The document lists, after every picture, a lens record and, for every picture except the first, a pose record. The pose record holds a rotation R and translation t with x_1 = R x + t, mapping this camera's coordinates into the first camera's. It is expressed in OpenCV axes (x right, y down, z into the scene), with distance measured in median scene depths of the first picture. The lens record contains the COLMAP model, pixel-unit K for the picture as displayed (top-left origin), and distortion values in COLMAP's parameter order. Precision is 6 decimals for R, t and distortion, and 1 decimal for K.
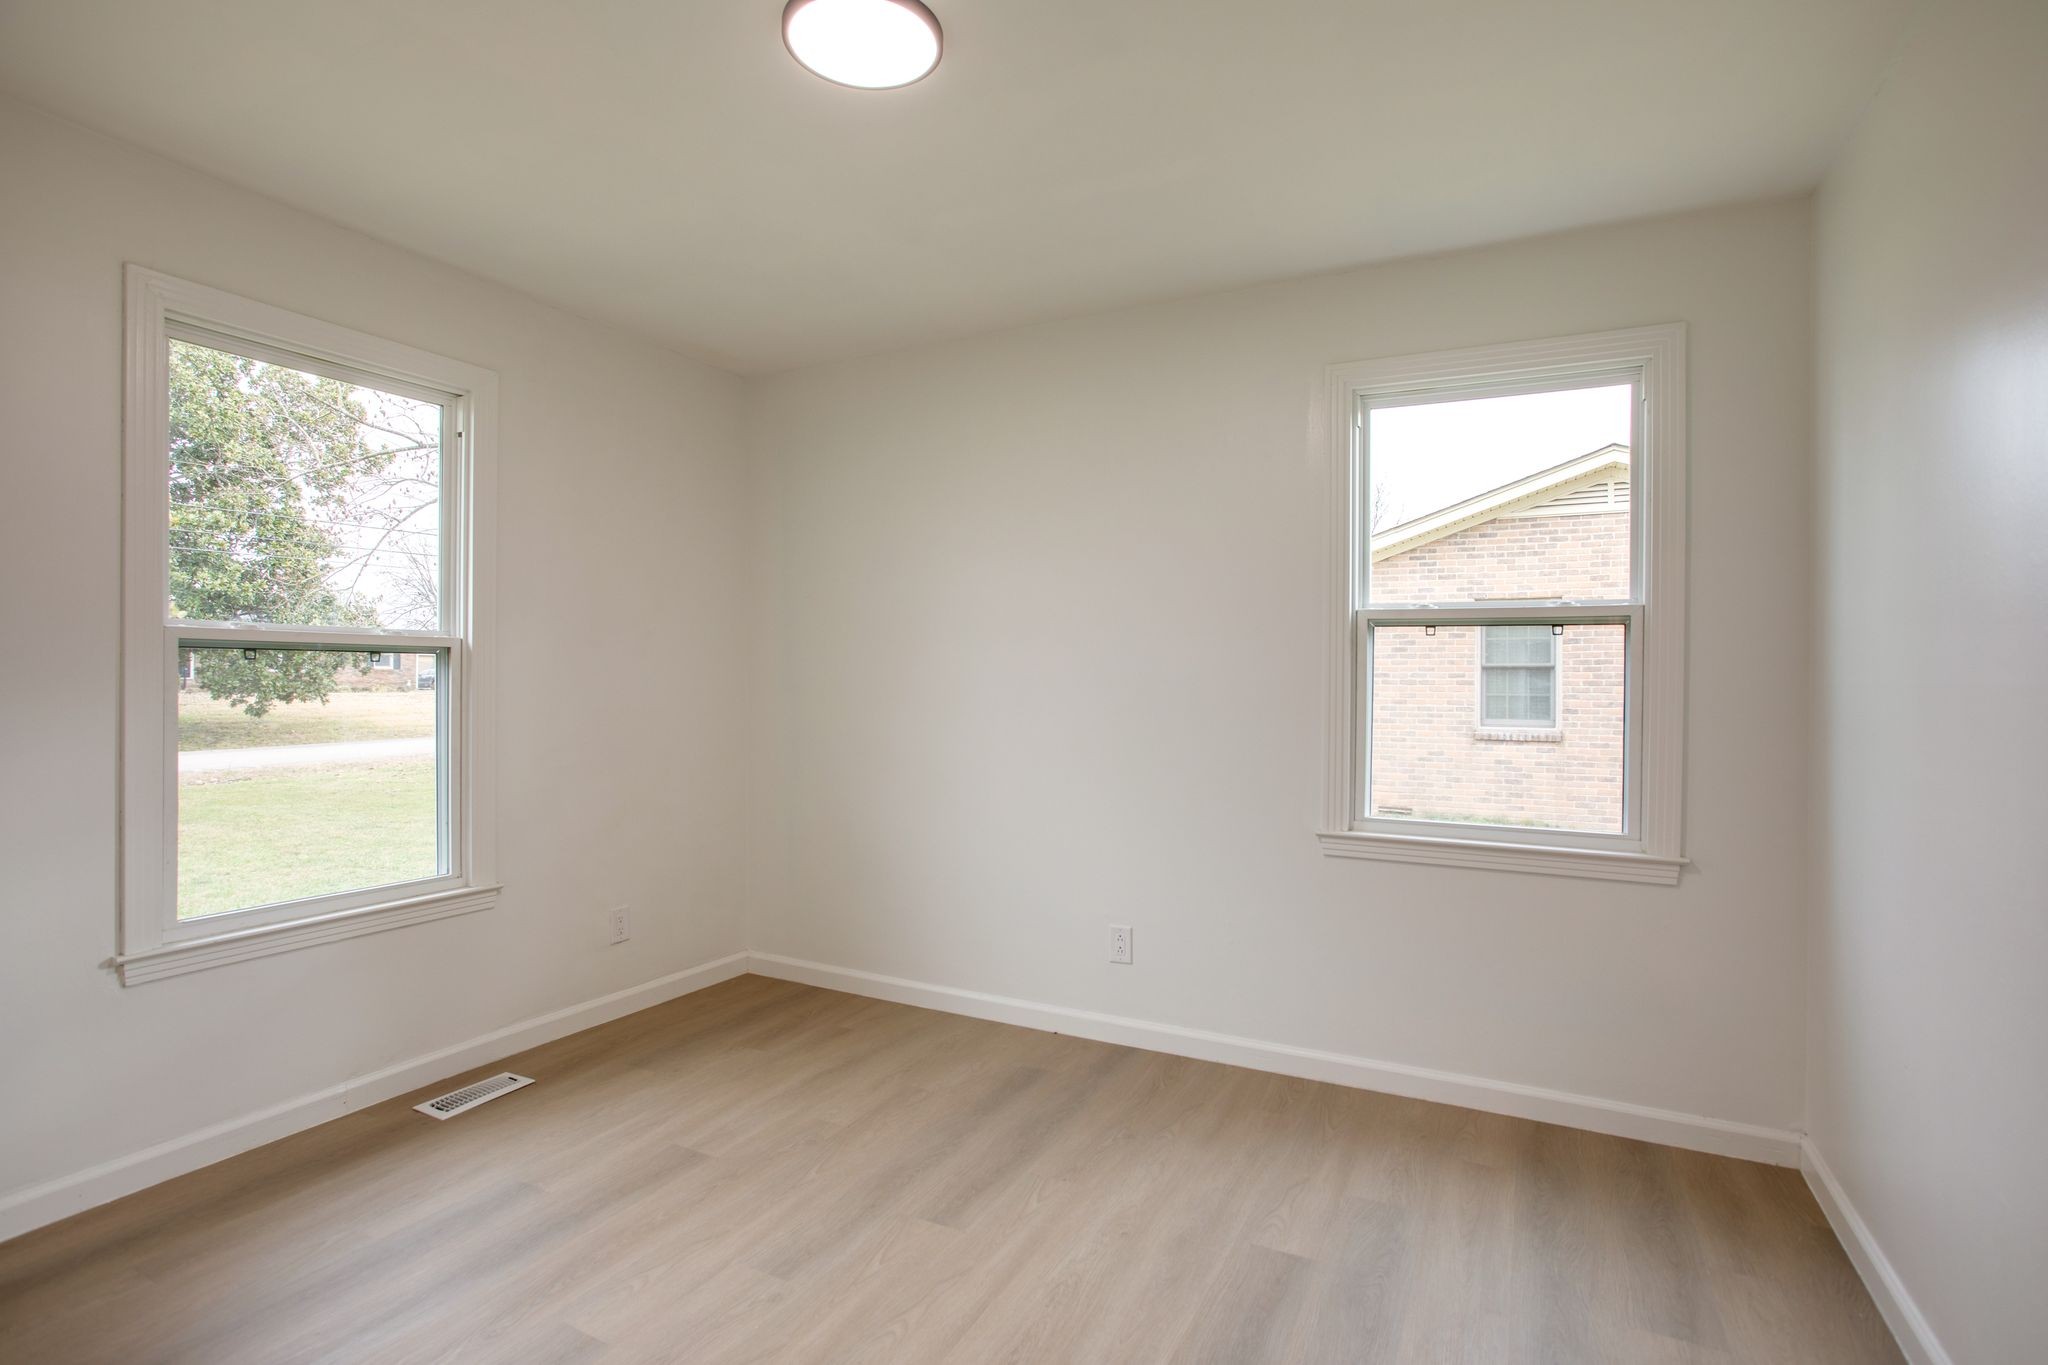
lens RADIAL K [[996.4, 0, 1019.8], [0, 996.4, 683.2], [0, 0, 1]] dist [-0.060056, 0.035684]
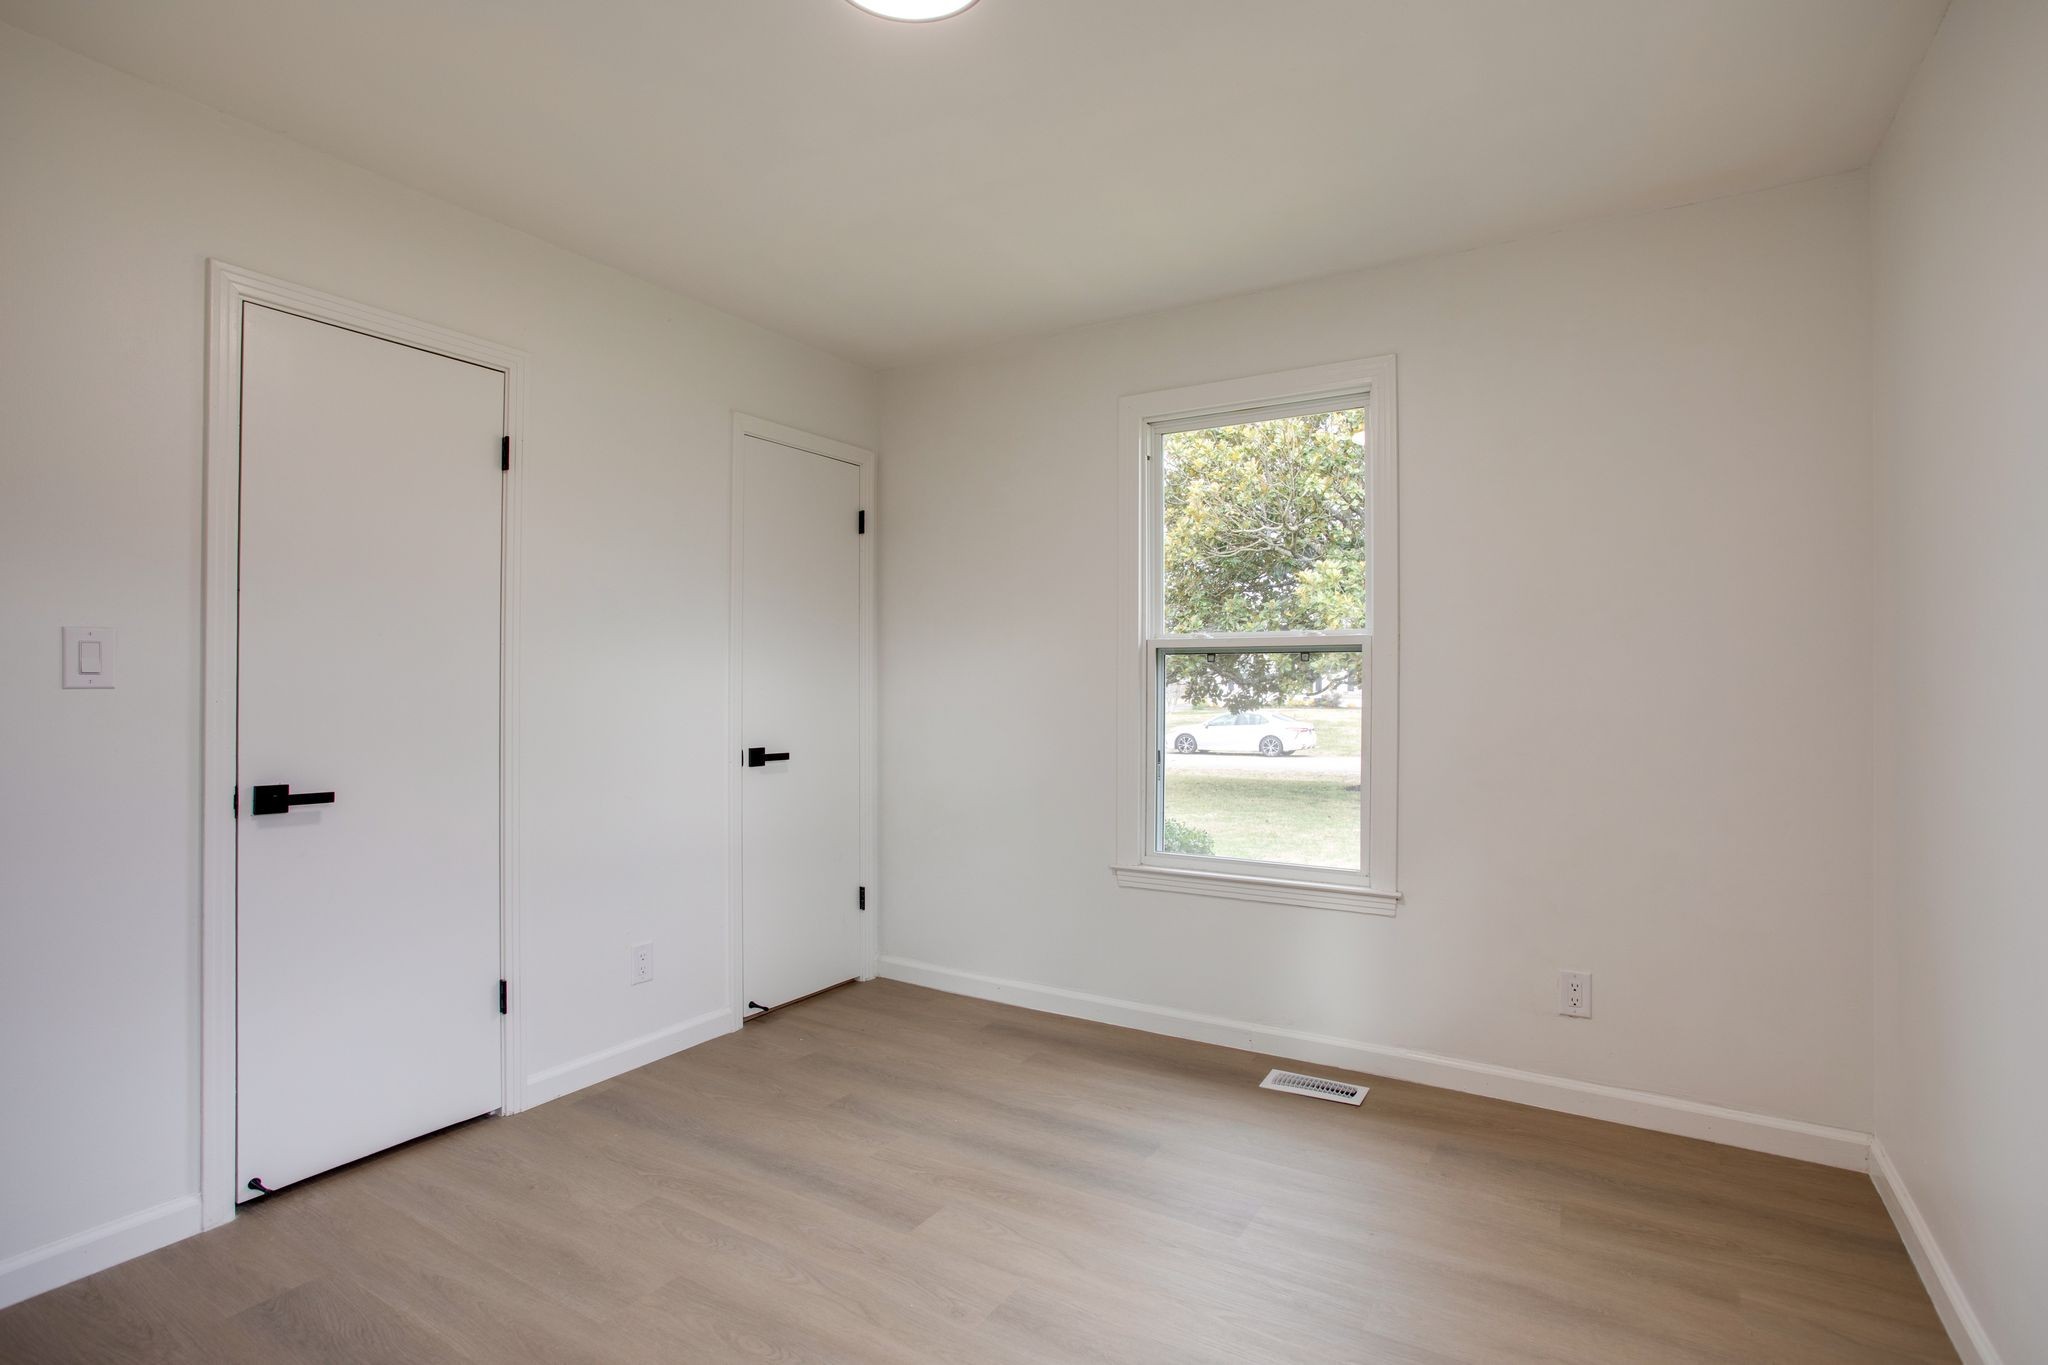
lens RADIAL K [[996.4, 0, 1019.8], [0, 996.4, 683.2], [0, 0, 1]] dist [-0.060056, 0.035684]
pose [[-0.071661, -0.005100, -0.997416, 0.460005], [-0.005383, 0.999974, -0.004727, 0.009715], [0.997415, 0.005030, -0.071686, 0.732579]]
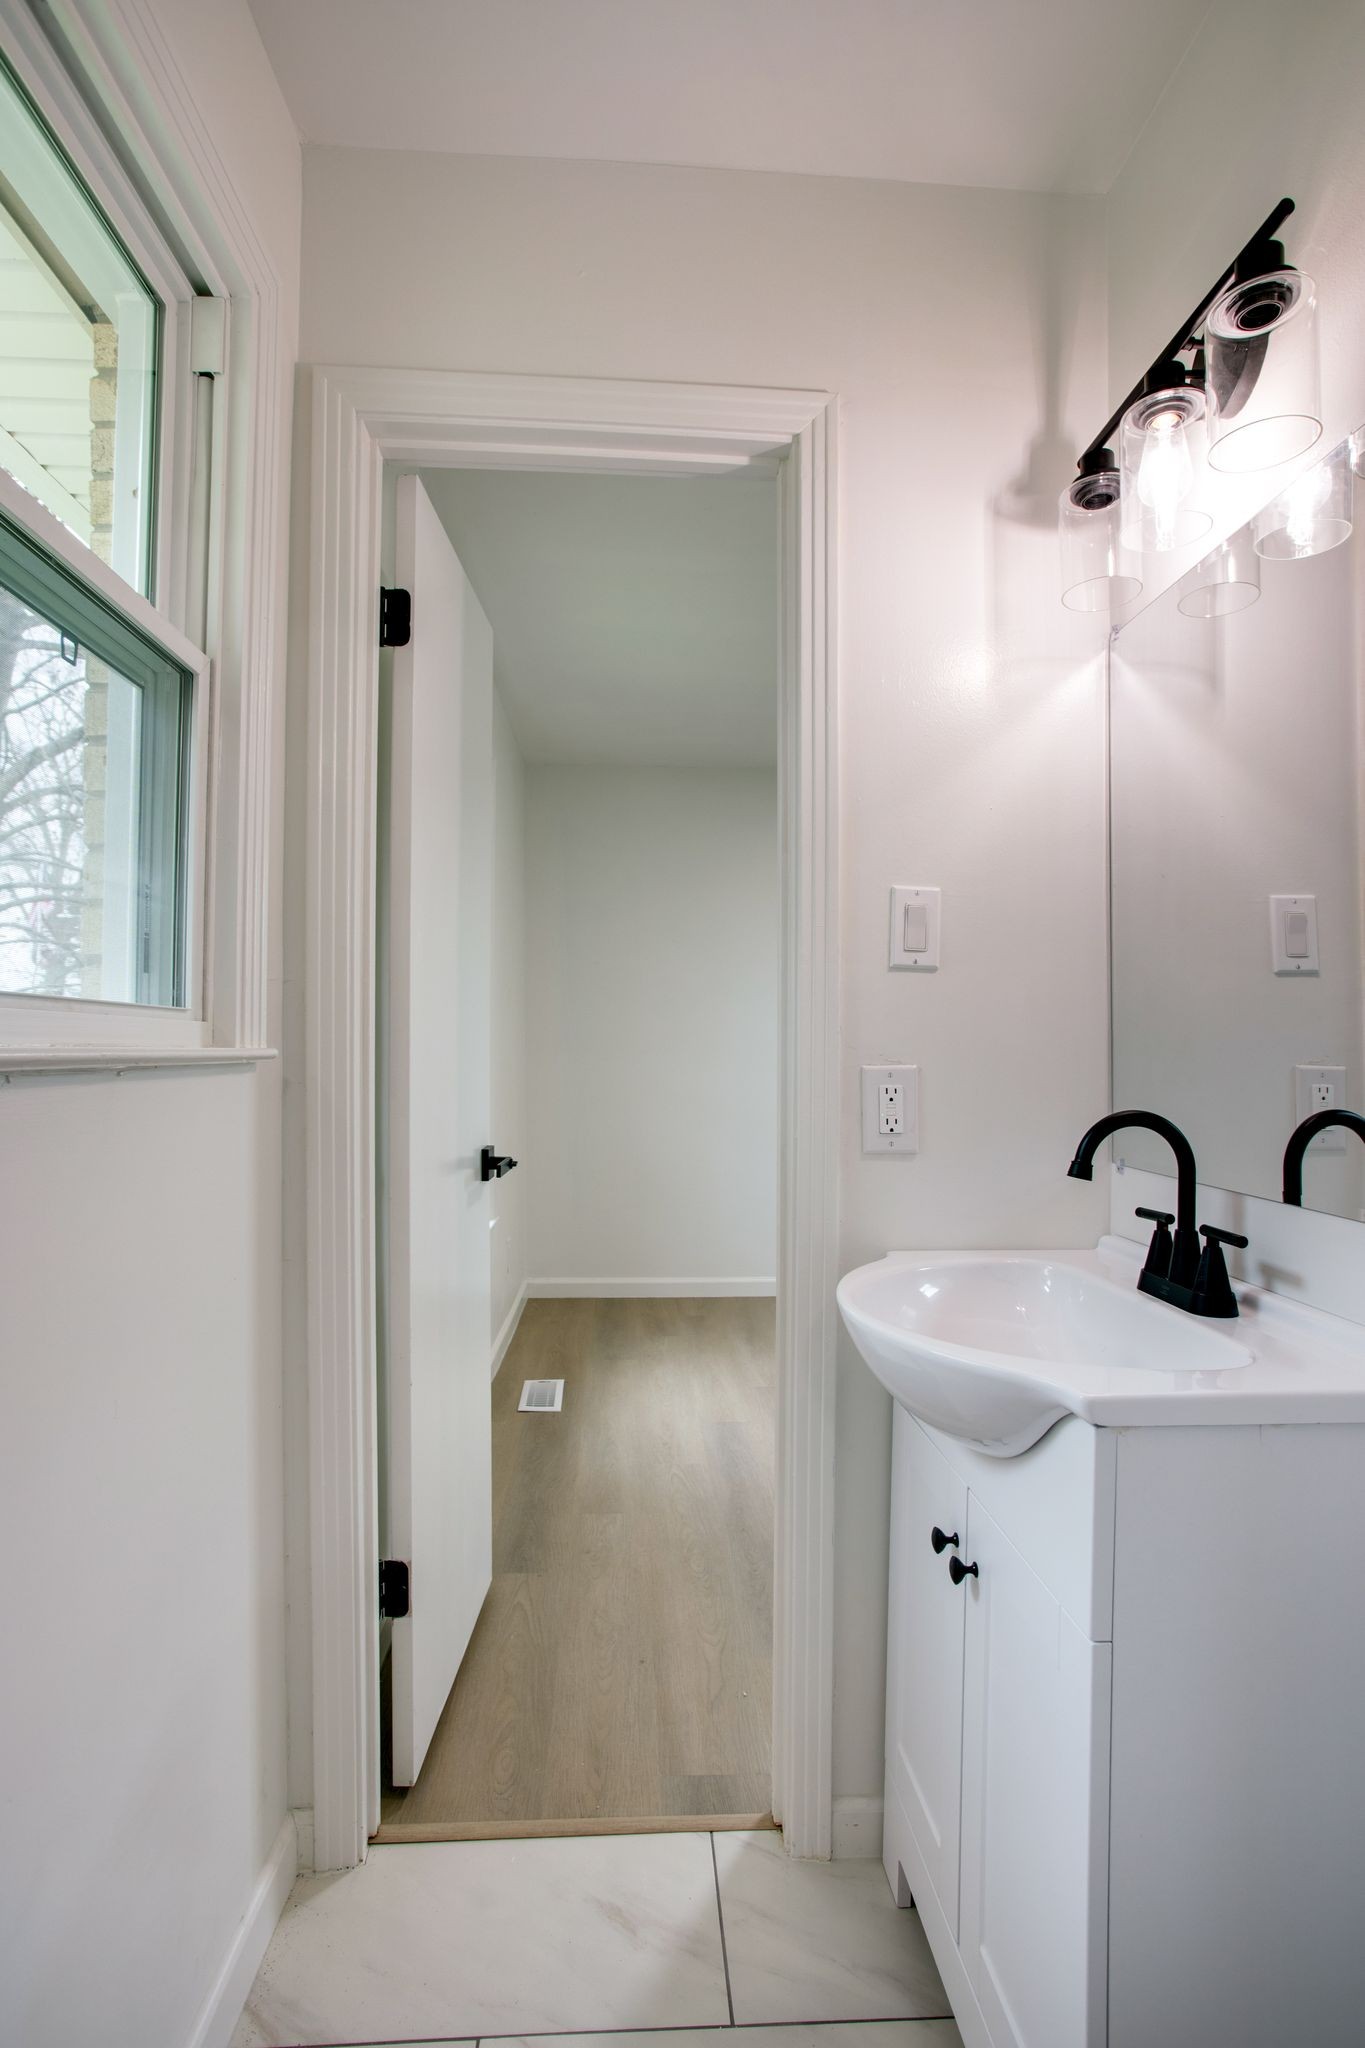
lens RADIAL K [[996.4, 0, 684.5], [0, 996.4, 1034.7], [0, 0, 1]] dist [-0.060056, 0.035684]
pose [[0.861061, 0.006690, 0.508457, -0.962983], [0.000148, 0.999910, -0.013405, 0.013907], [-0.508501, 0.011618, 0.860983, -0.084650]]
